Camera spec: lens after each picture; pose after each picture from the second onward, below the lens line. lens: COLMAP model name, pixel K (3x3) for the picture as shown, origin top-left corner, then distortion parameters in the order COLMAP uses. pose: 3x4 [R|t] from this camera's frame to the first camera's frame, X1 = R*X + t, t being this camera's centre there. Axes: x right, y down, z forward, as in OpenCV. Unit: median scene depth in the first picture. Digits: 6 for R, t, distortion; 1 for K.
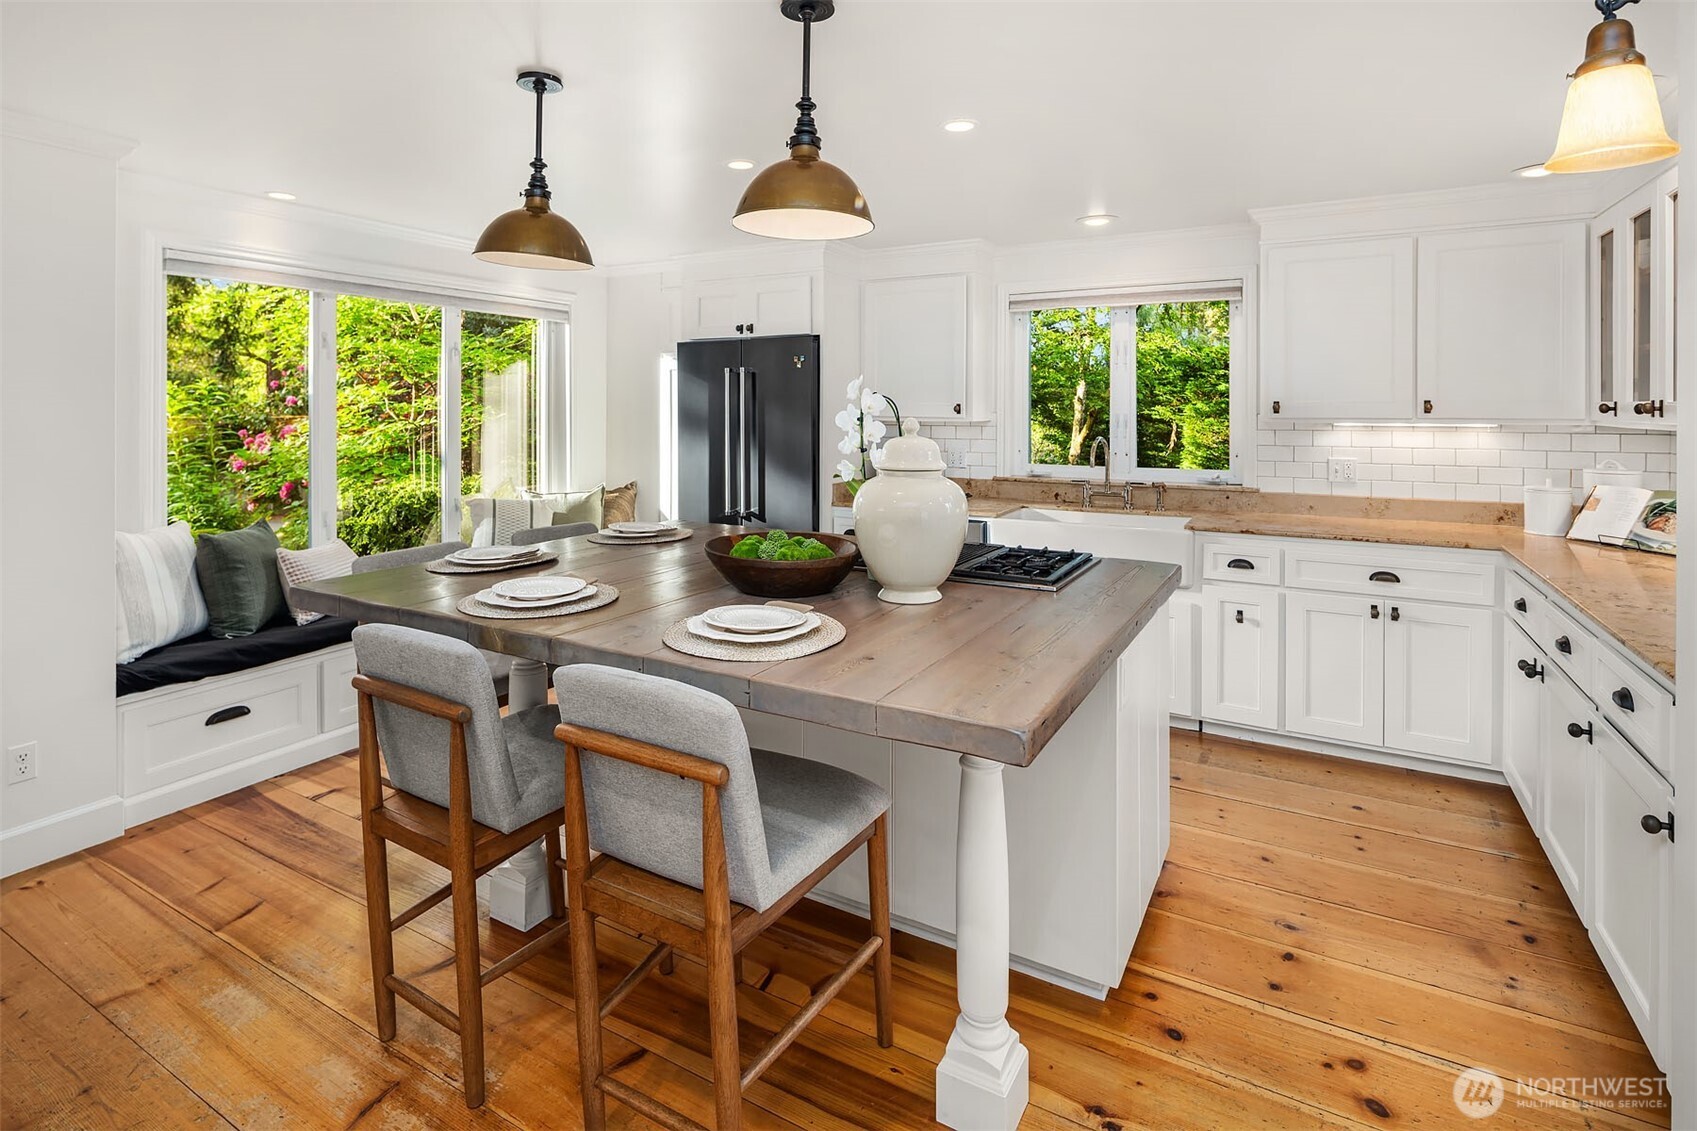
lens RADIAL K [[845.6, 0, 843.0], [0, 845.6, 412.3], [0, 0, 1]] dist [0.001555, -0.002317]
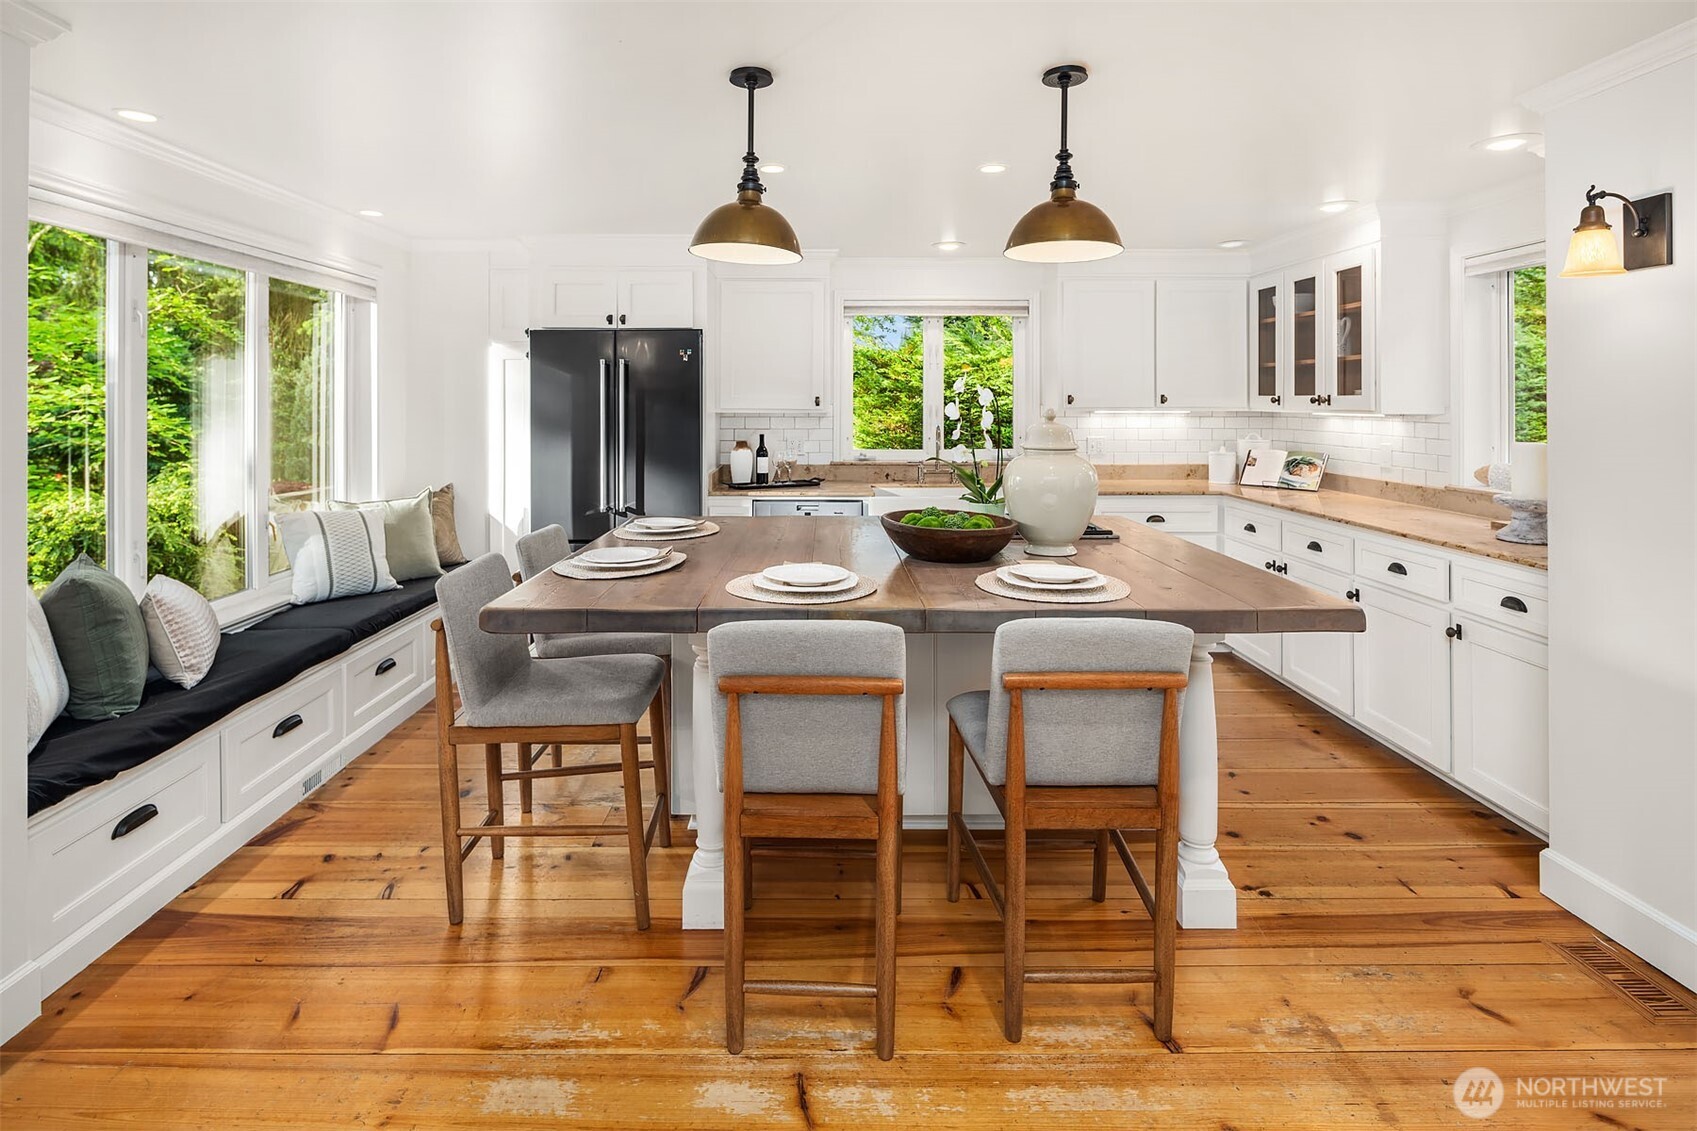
lens RADIAL K [[830.6, 0, 833.3], [0, 830.6, 400.9], [0, 0, 1]] dist [0.000755, -0.001800]
pose [[0.864691, -0.001608, 0.502301, -0.488536], [0.003875, 0.999986, -0.003469, -0.000803], [-0.502289, 0.004946, 0.864686, 0.061370]]
